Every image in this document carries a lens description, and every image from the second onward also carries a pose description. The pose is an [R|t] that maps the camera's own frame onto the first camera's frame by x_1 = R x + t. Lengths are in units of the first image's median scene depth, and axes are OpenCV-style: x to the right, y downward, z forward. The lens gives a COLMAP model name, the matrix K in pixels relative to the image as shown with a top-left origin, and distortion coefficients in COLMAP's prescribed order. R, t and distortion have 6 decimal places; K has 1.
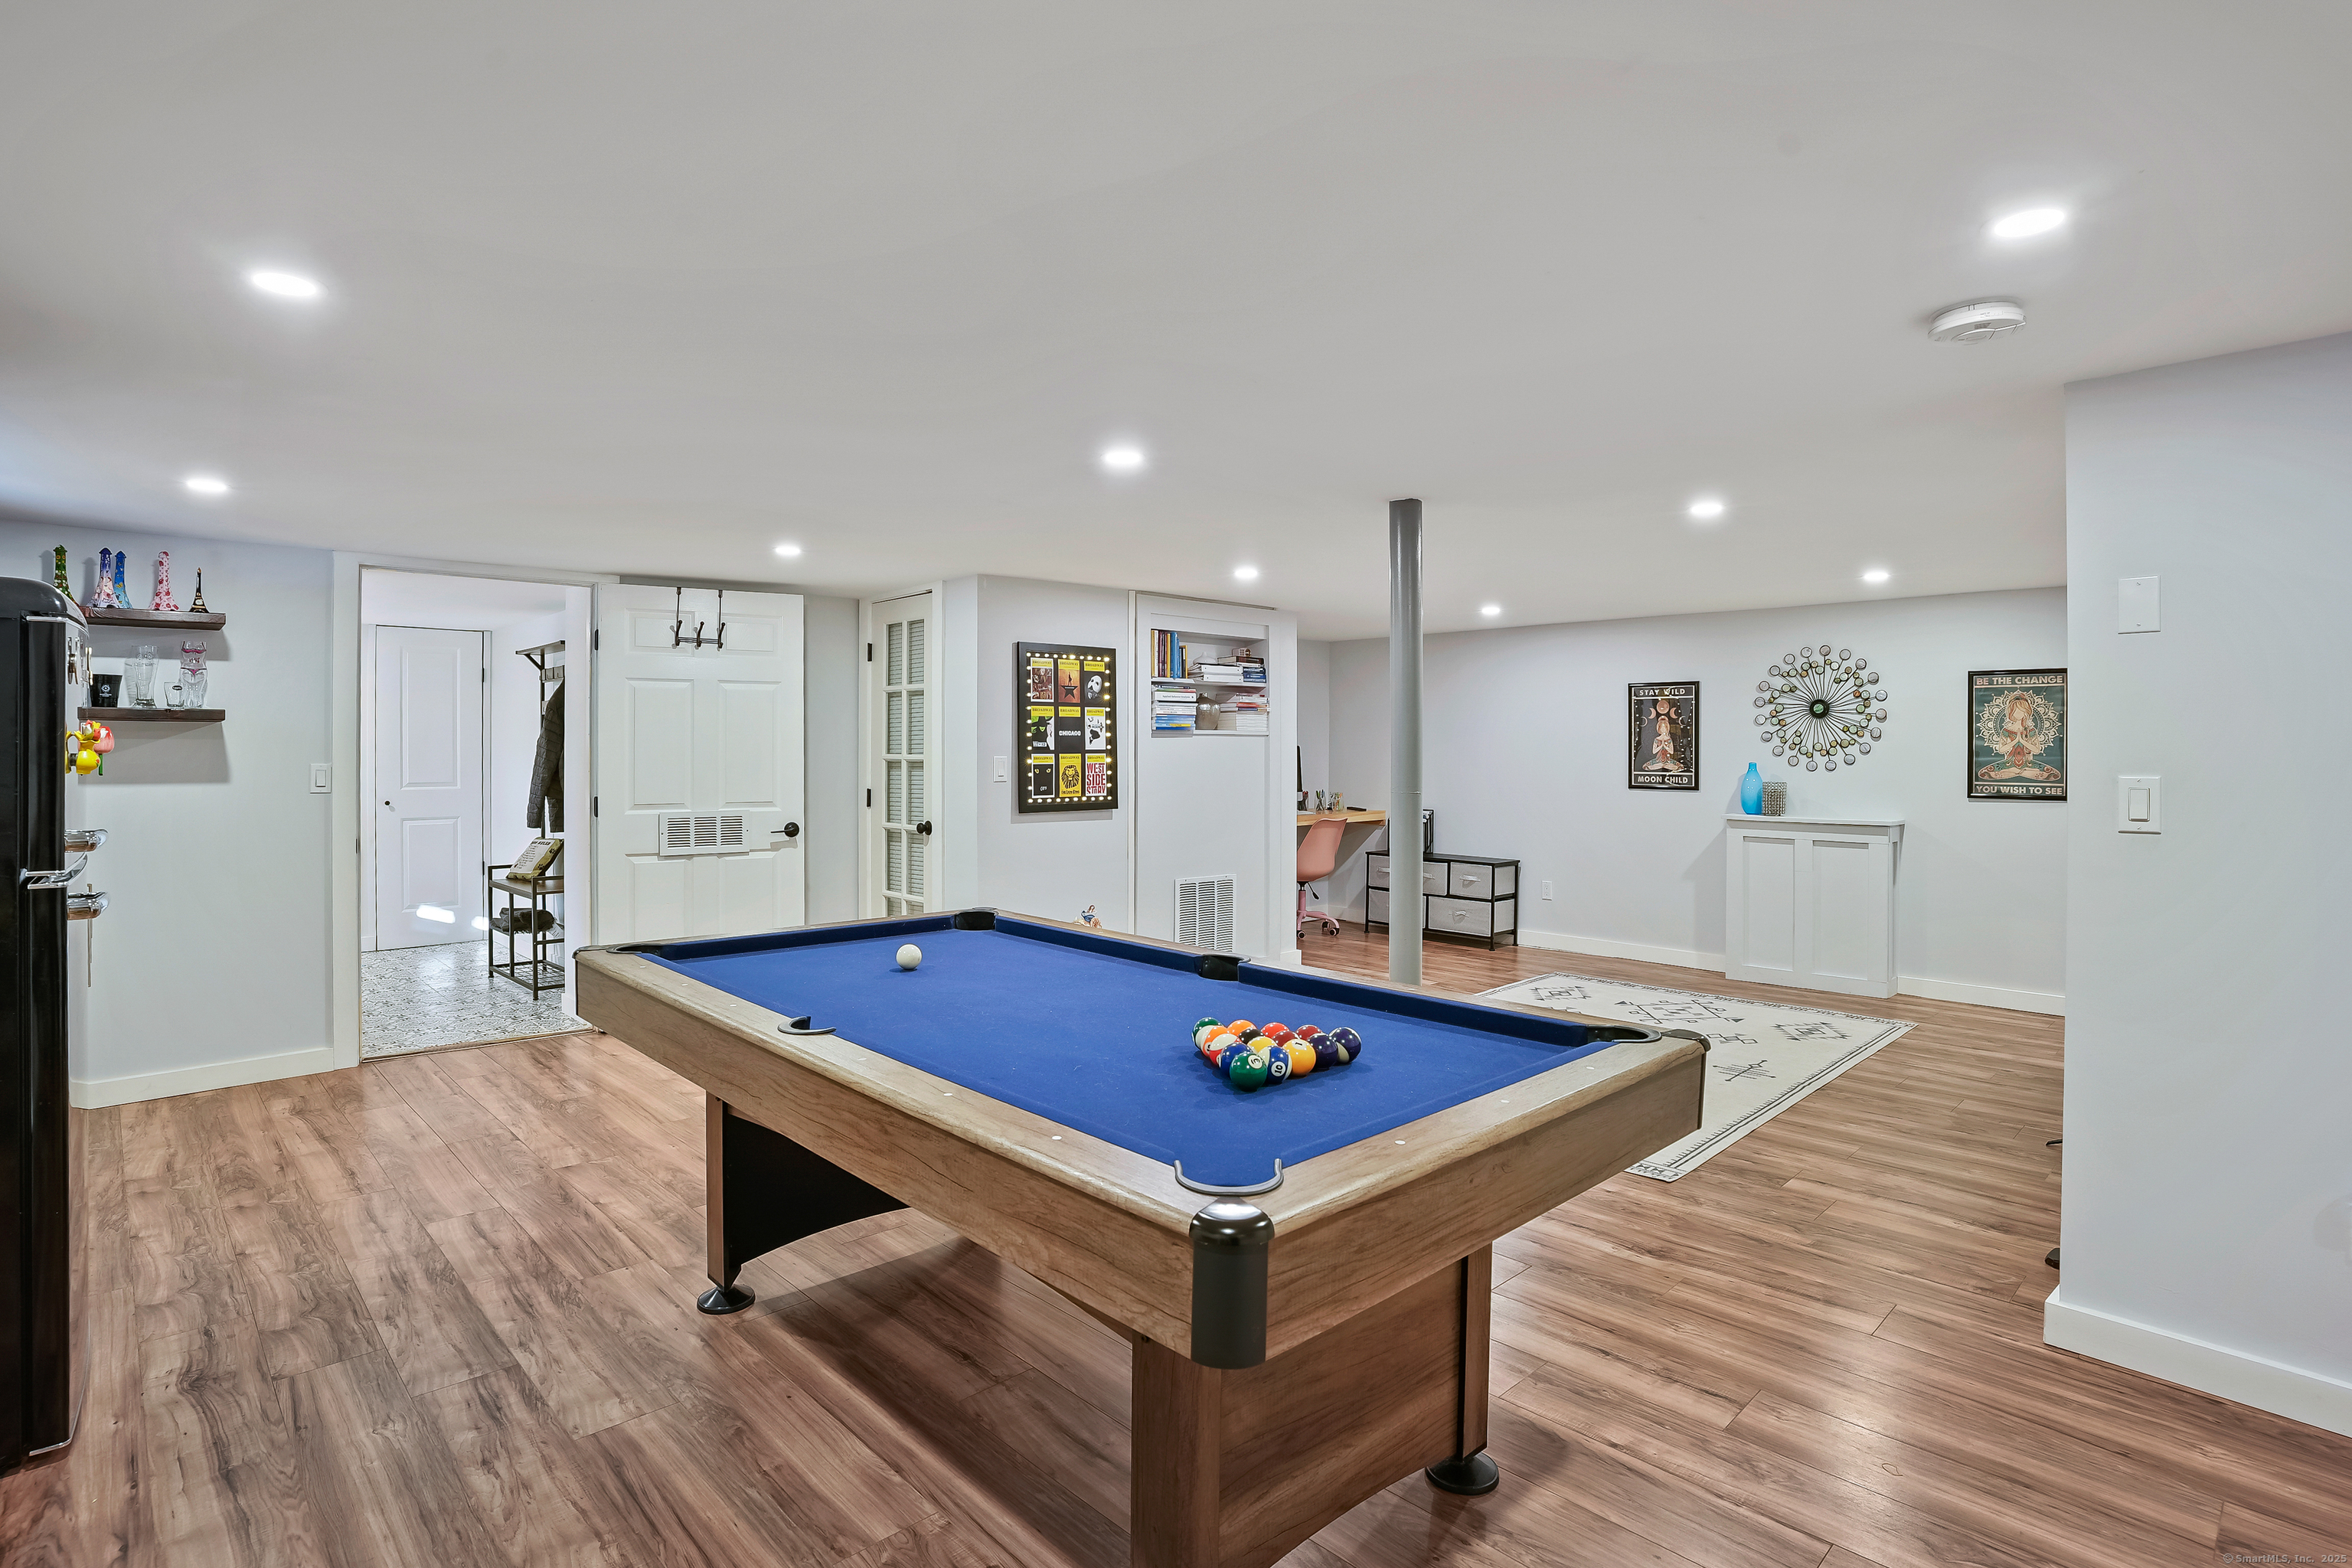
lens RADIAL K [[1154.8, 0, 1163.1], [0, 1154.8, 763.7], [0, 0, 1]] dist [-0.016803, 0.004729]
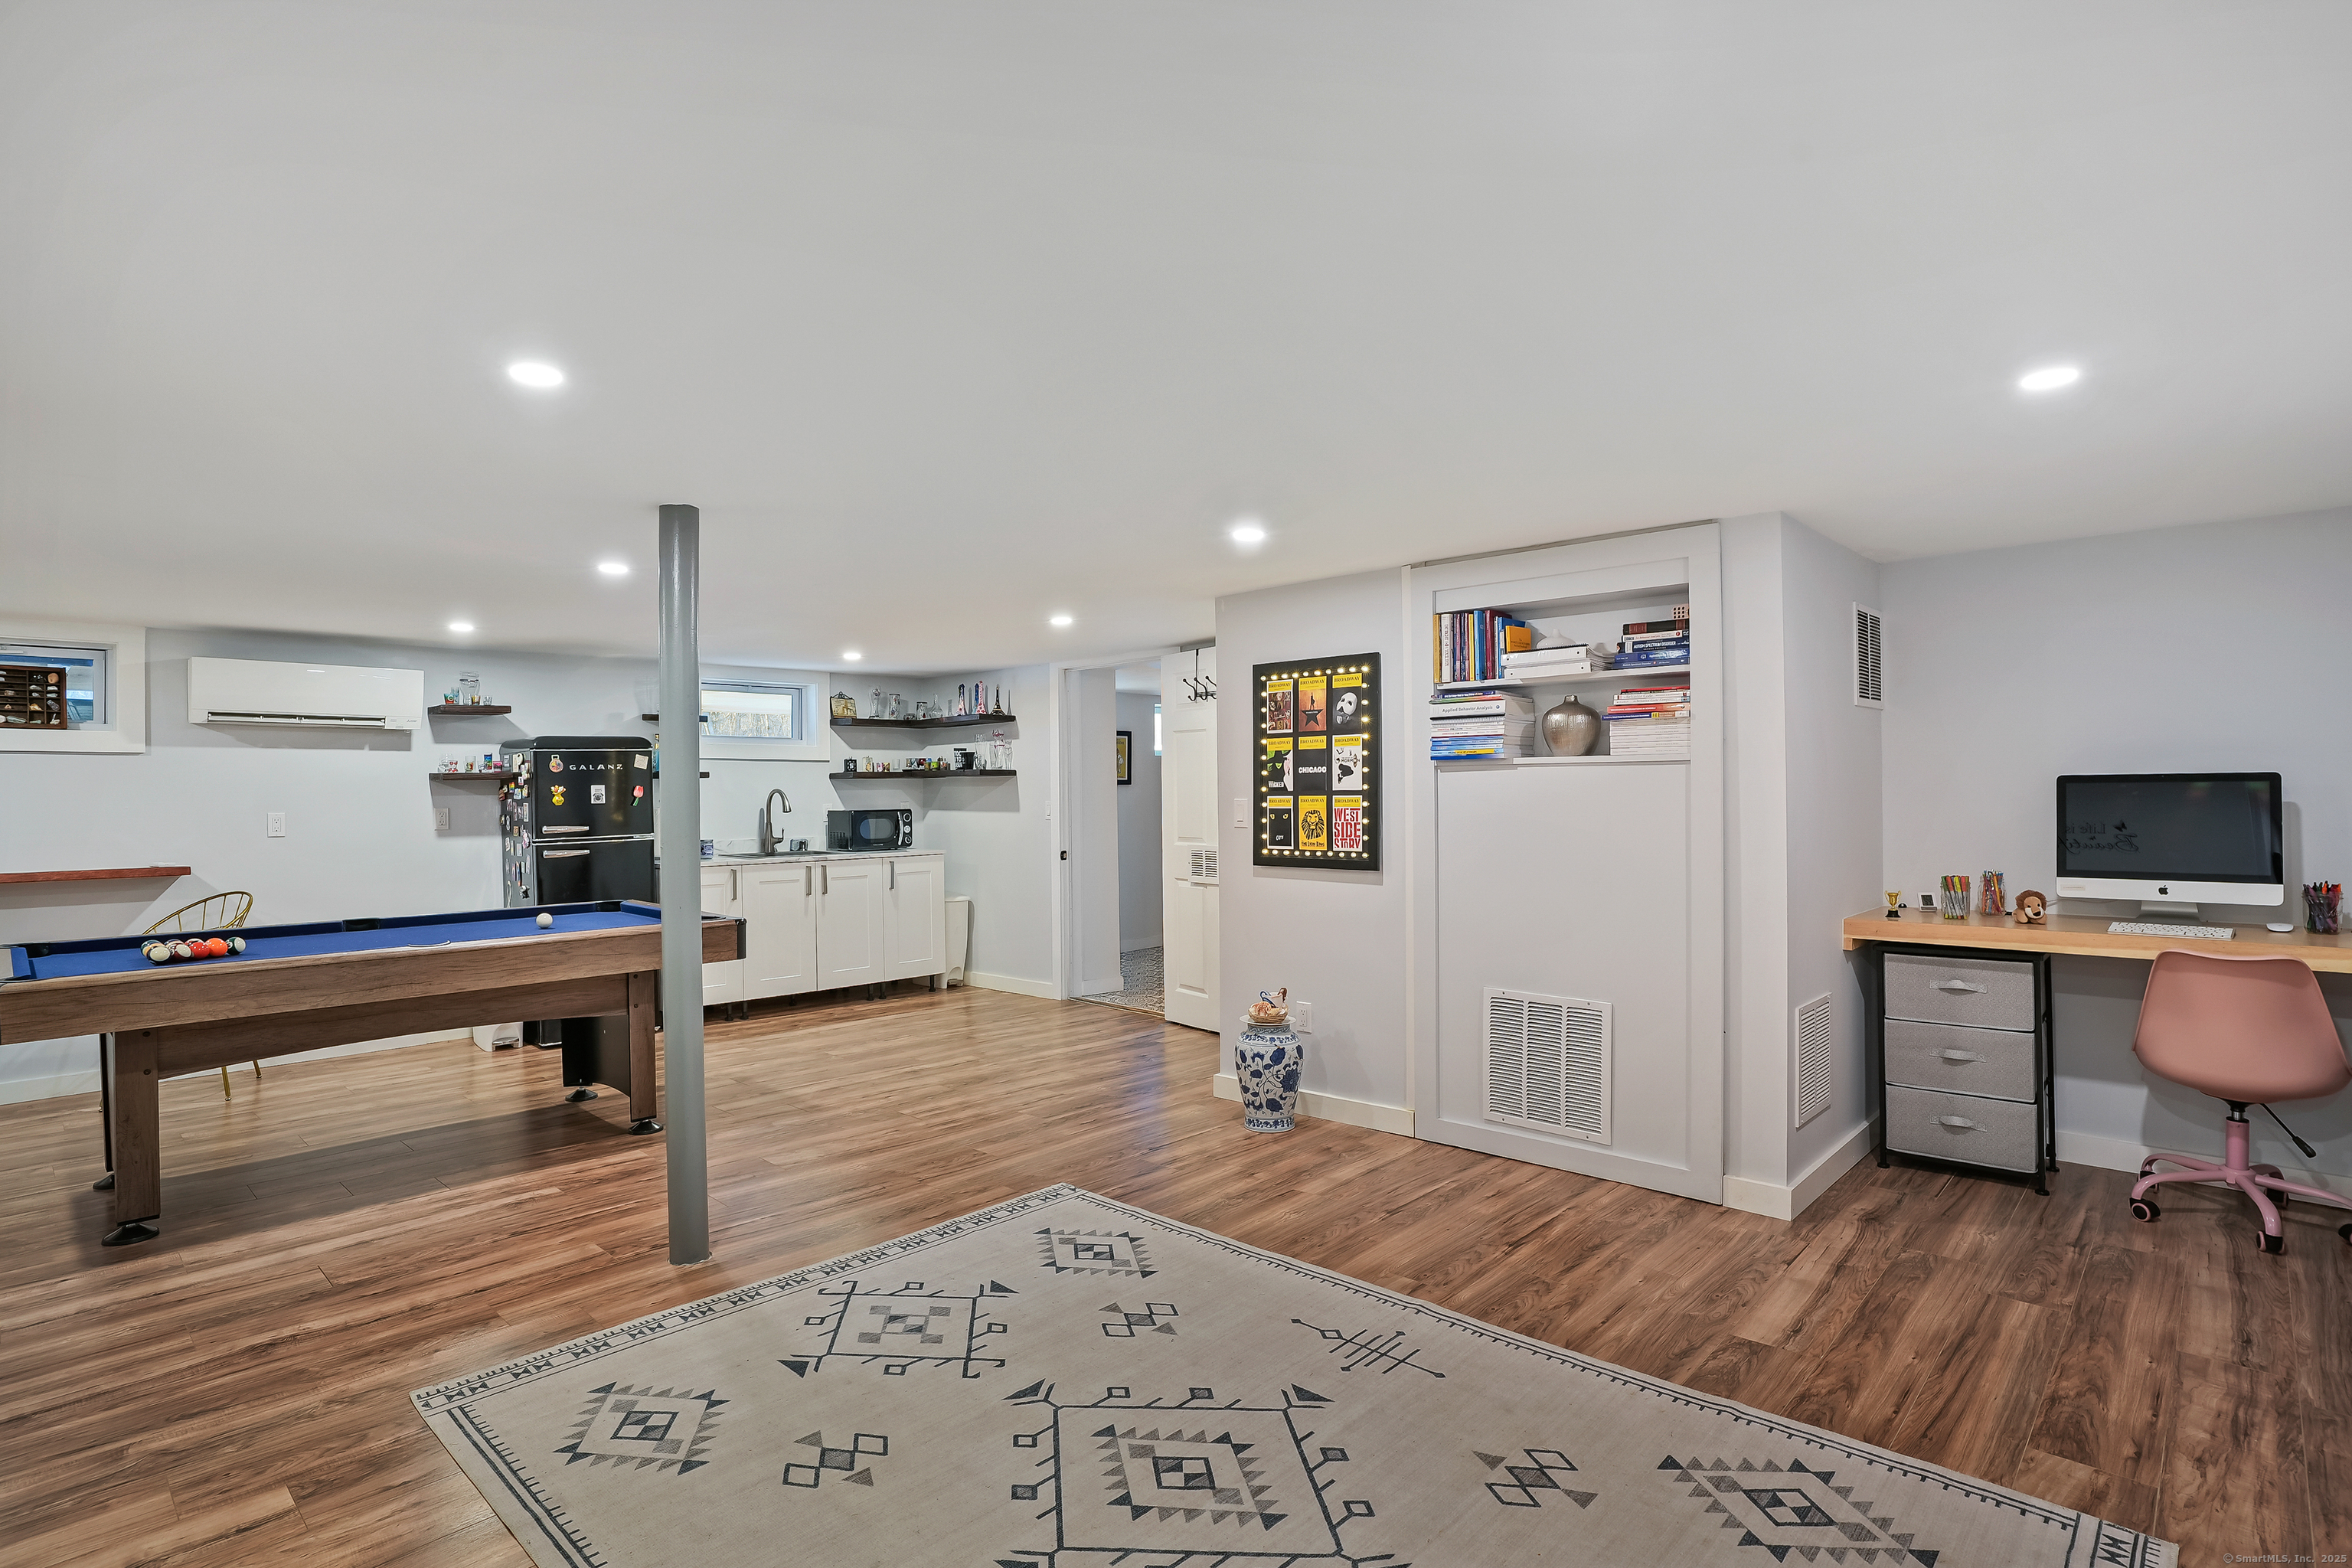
lens RADIAL K [[1154.8, 0, 1165.7], [0, 1154.8, 795.6], [0, 0, 1]] dist [-0.016803, 0.004729]
pose [[0.056356, -0.001097, -0.998410, 0.704636], [-0.017187, 0.999850, -0.002069, -0.005339], [0.998263, 0.017277, 0.056328, 0.855525]]
